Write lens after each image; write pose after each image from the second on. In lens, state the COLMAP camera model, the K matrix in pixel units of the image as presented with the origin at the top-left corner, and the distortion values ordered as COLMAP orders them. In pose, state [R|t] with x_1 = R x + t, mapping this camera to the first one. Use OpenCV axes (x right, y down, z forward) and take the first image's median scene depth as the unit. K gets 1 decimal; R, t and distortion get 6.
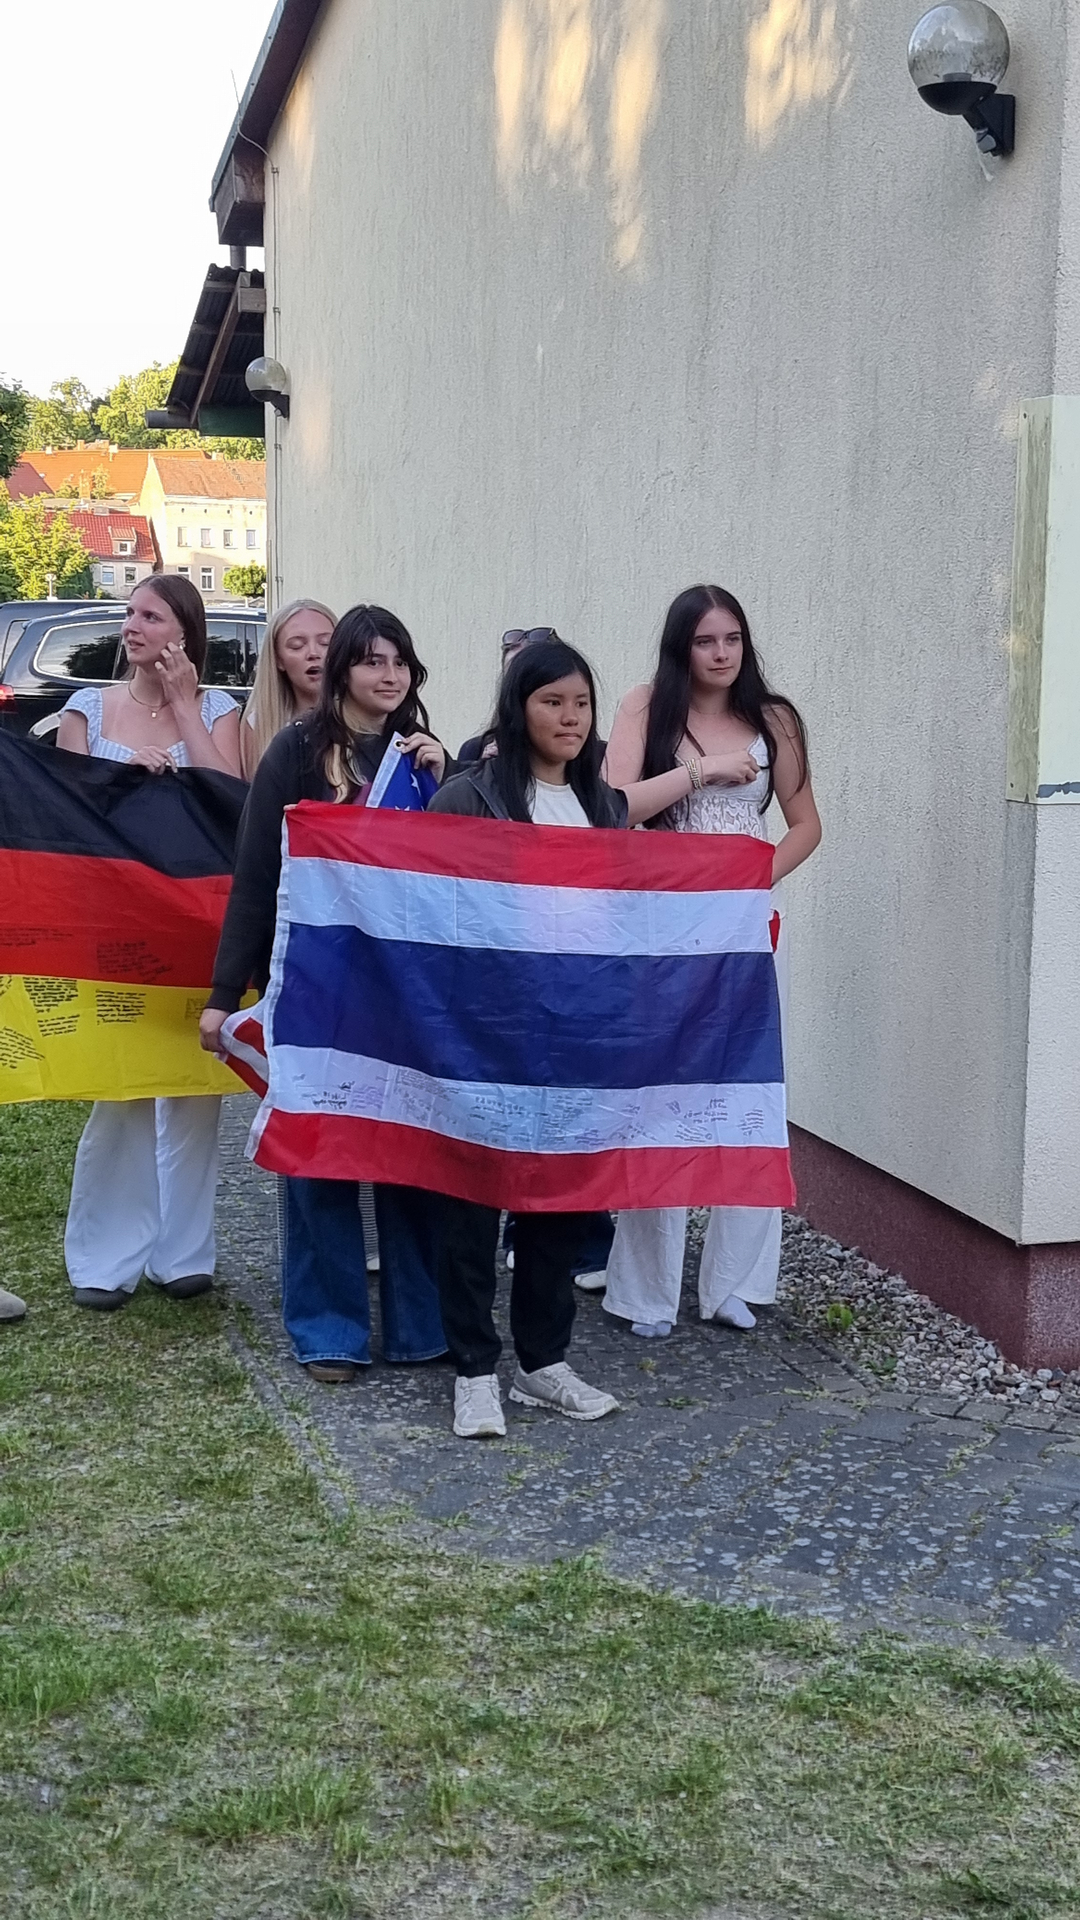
lens RADIAL K [[2506.4, 0, 584.3], [0, 2506.4, 959.7], [0, 0, 1]] dist [0.115137, -0.116085]
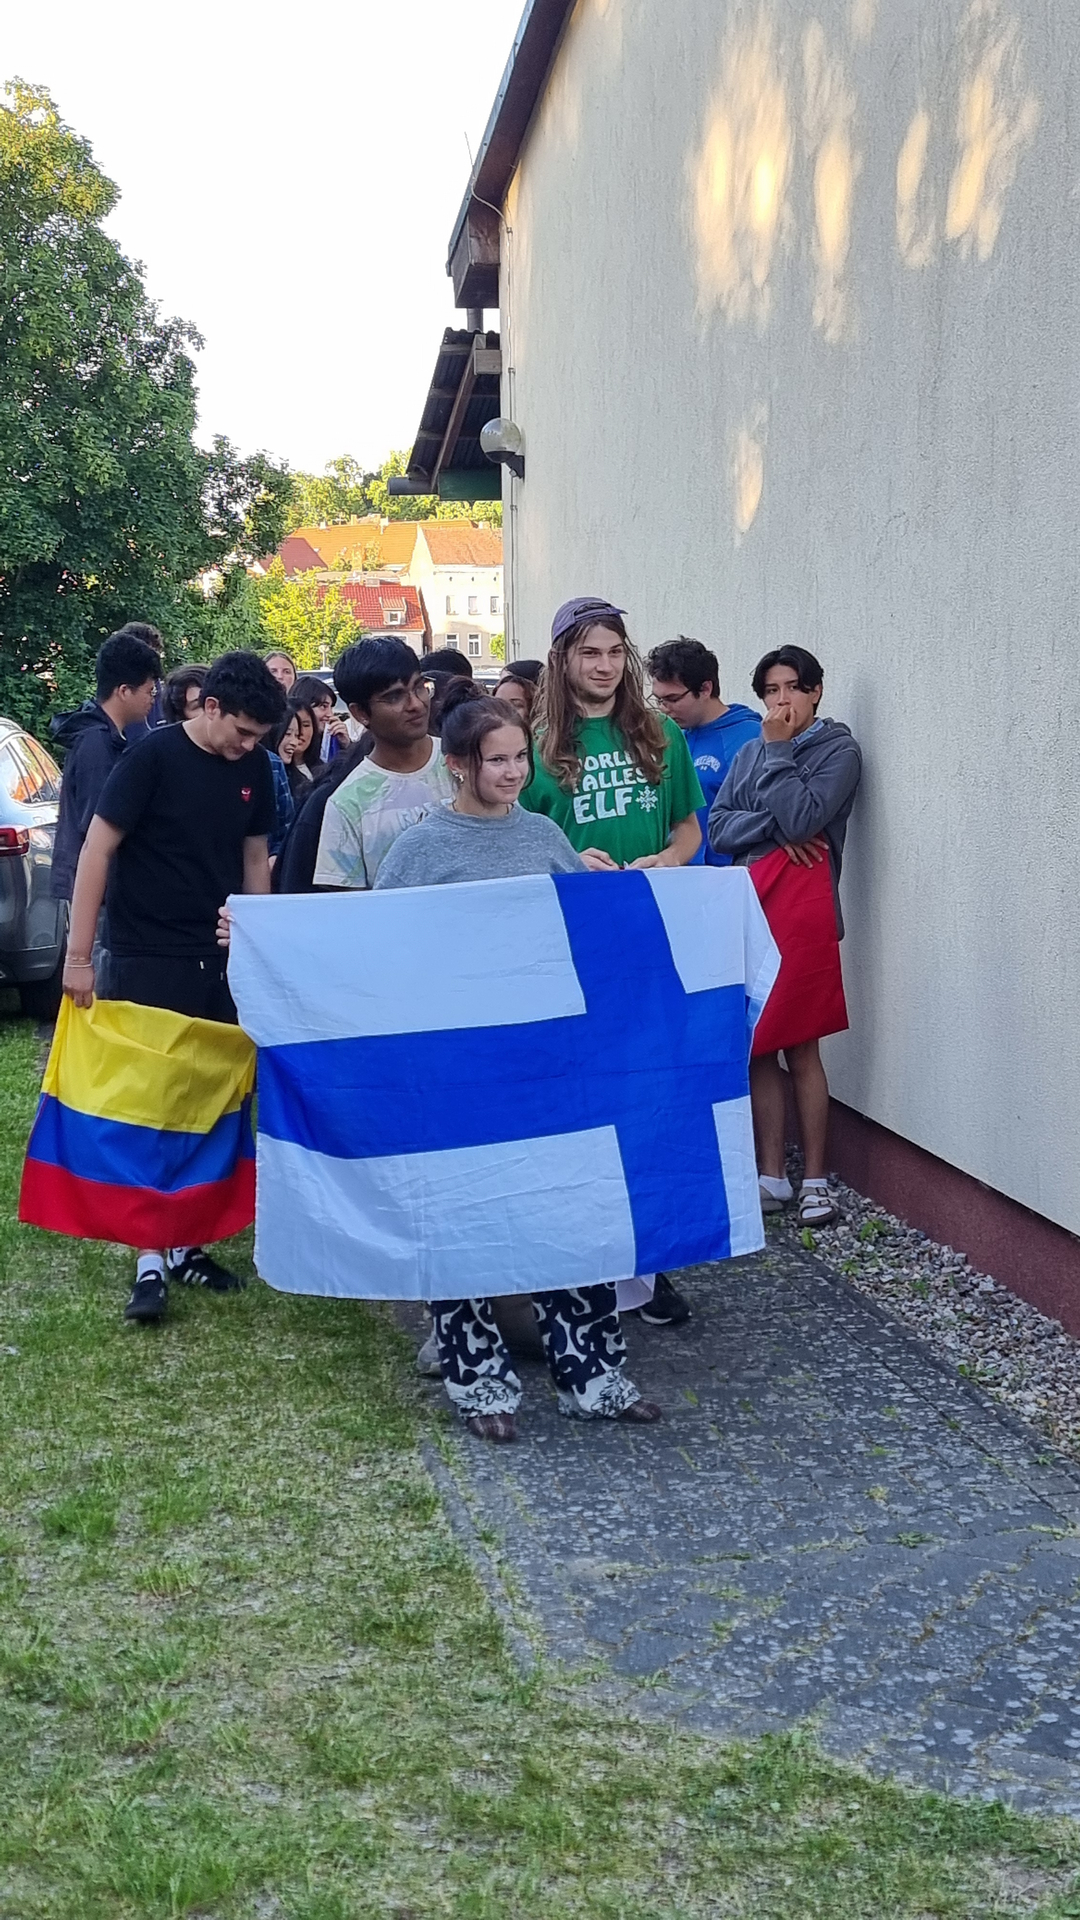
lens RADIAL K [[2501.5, 0, 546.4], [0, 2501.5, 955.1], [0, 0, 1]] dist [0.111353, -0.131136]
pose [[0.992559, -0.013106, -0.121054, 0.023350], [0.010138, 0.999633, -0.025102, -0.012880], [0.121338, 0.023688, 0.992329, 0.102692]]
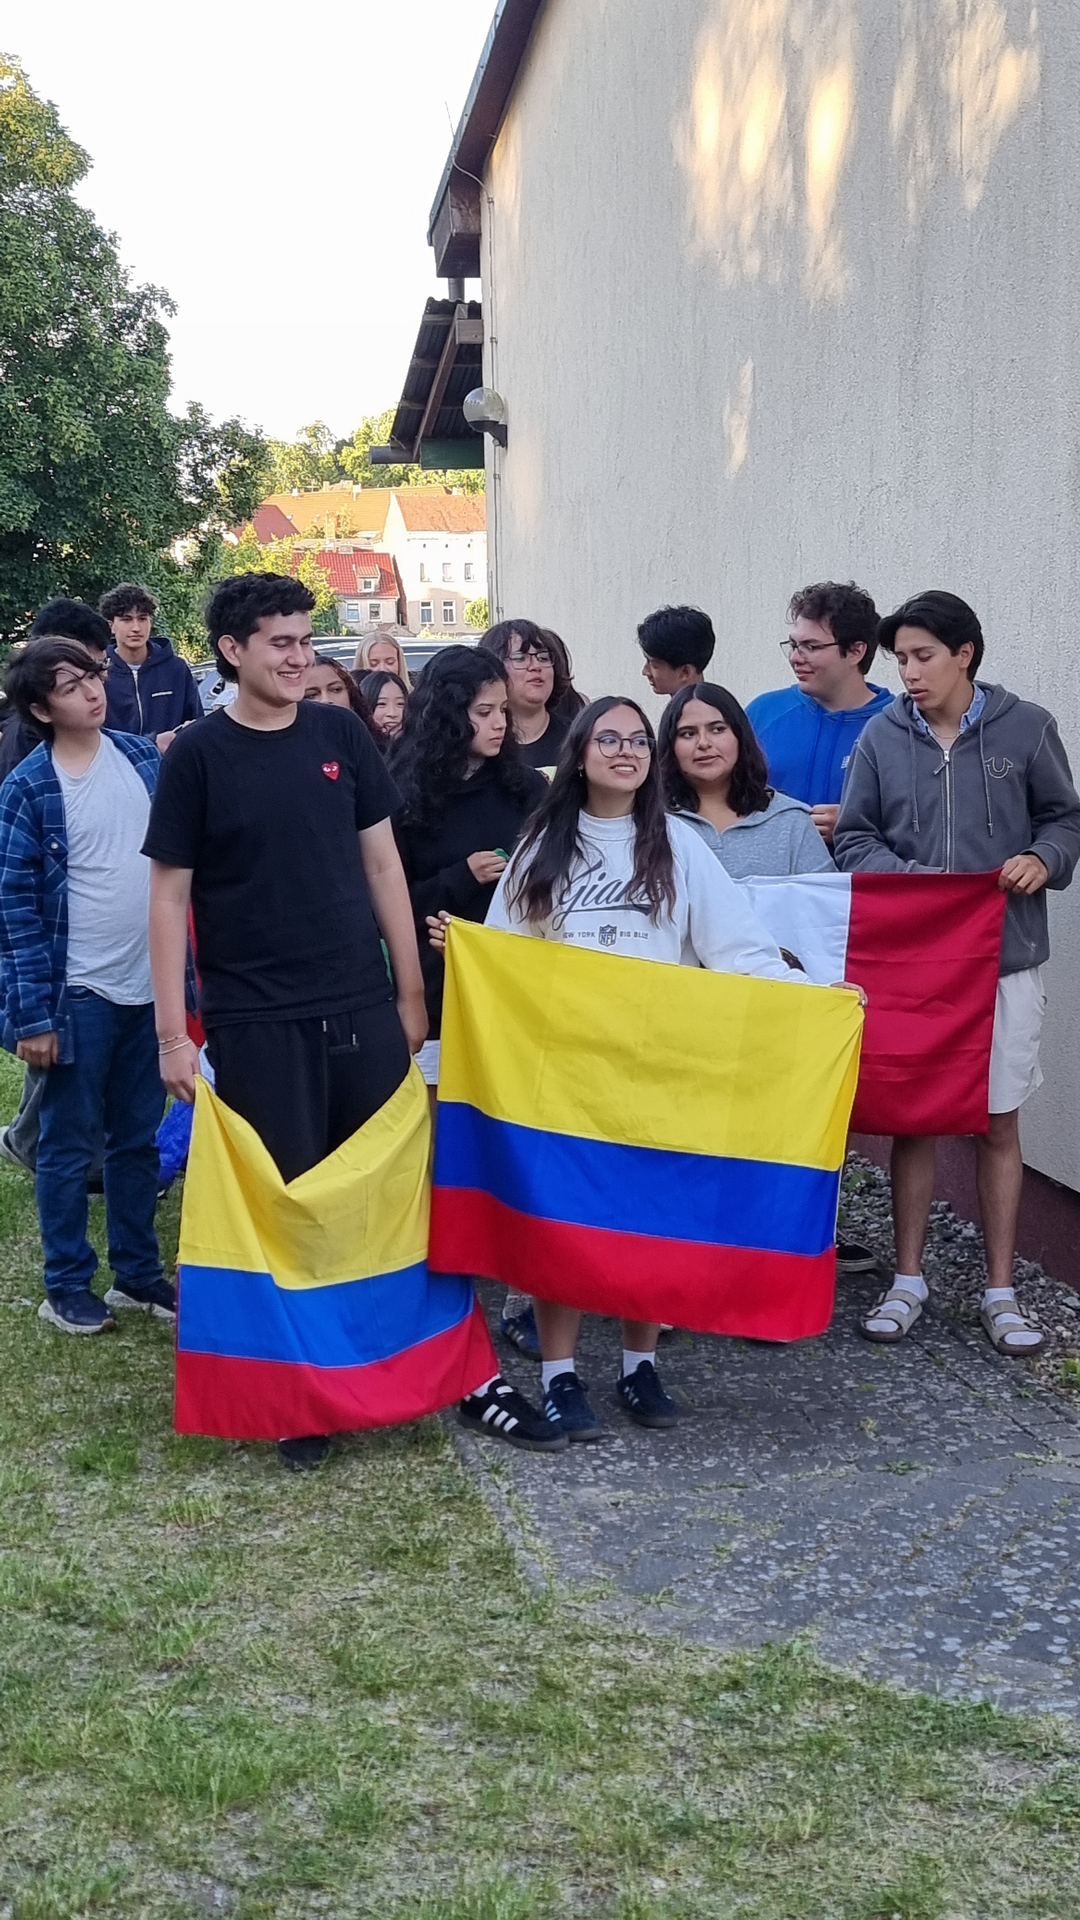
lens RADIAL K [[2504.9, 0, 557.9], [0, 2504.9, 961.3], [0, 0, 1]] dist [0.106283, -0.097019]
pose [[0.994023, -0.018240, -0.107634, 0.017763], [0.017295, 0.999803, -0.009711, -0.007338], [0.107790, 0.007791, 0.994143, 0.056047]]
